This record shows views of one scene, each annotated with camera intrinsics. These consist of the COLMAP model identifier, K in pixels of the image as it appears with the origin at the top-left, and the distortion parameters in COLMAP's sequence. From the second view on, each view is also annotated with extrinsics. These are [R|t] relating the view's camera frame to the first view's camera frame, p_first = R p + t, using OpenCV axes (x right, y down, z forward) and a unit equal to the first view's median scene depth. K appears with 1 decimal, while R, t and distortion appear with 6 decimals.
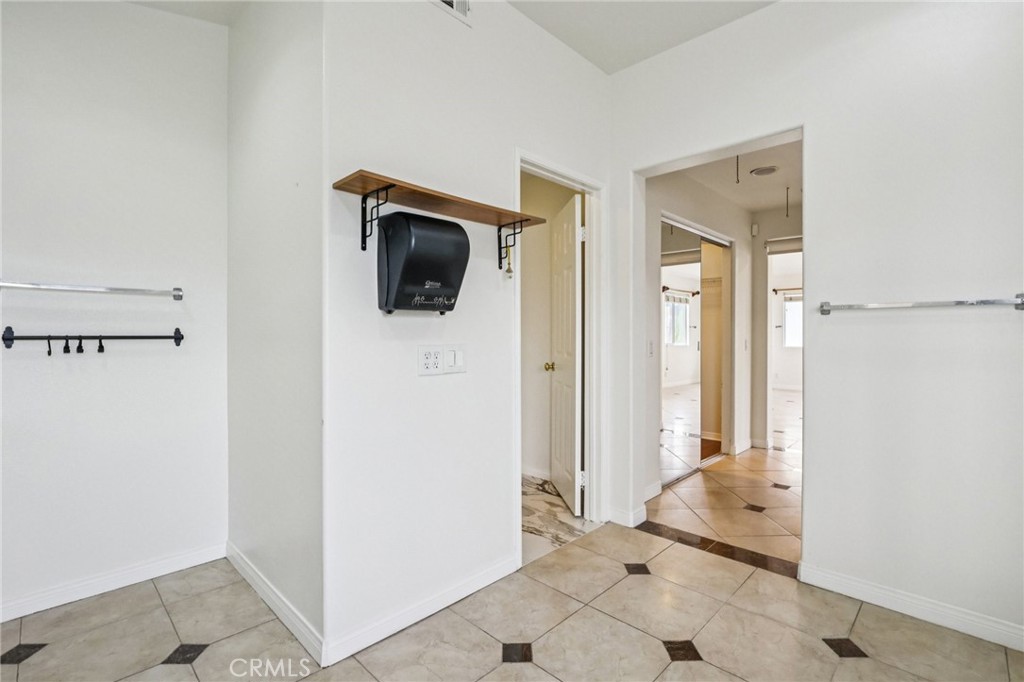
lens RADIAL K [[473.8, 0, 519.6], [0, 473.8, 331.4], [0, 0, 1]] dist [-0.006818, -0.000124]
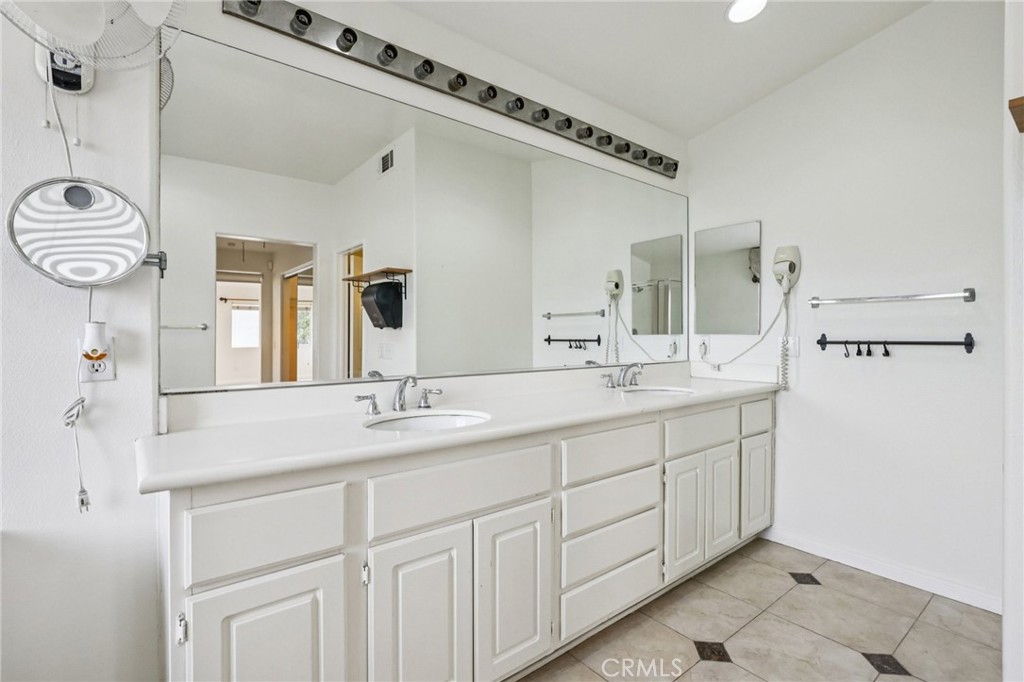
lens RADIAL K [[473.8, 0, 522.2], [0, 473.8, 338.4], [0, 0, 1]] dist [-0.006818, -0.000124]
pose [[-0.122720, 0.001625, -0.992440, 0.354276], [0.000296, 0.999999, 0.001600, 0.001146], [0.992441, -0.000098, -0.122720, 0.357508]]
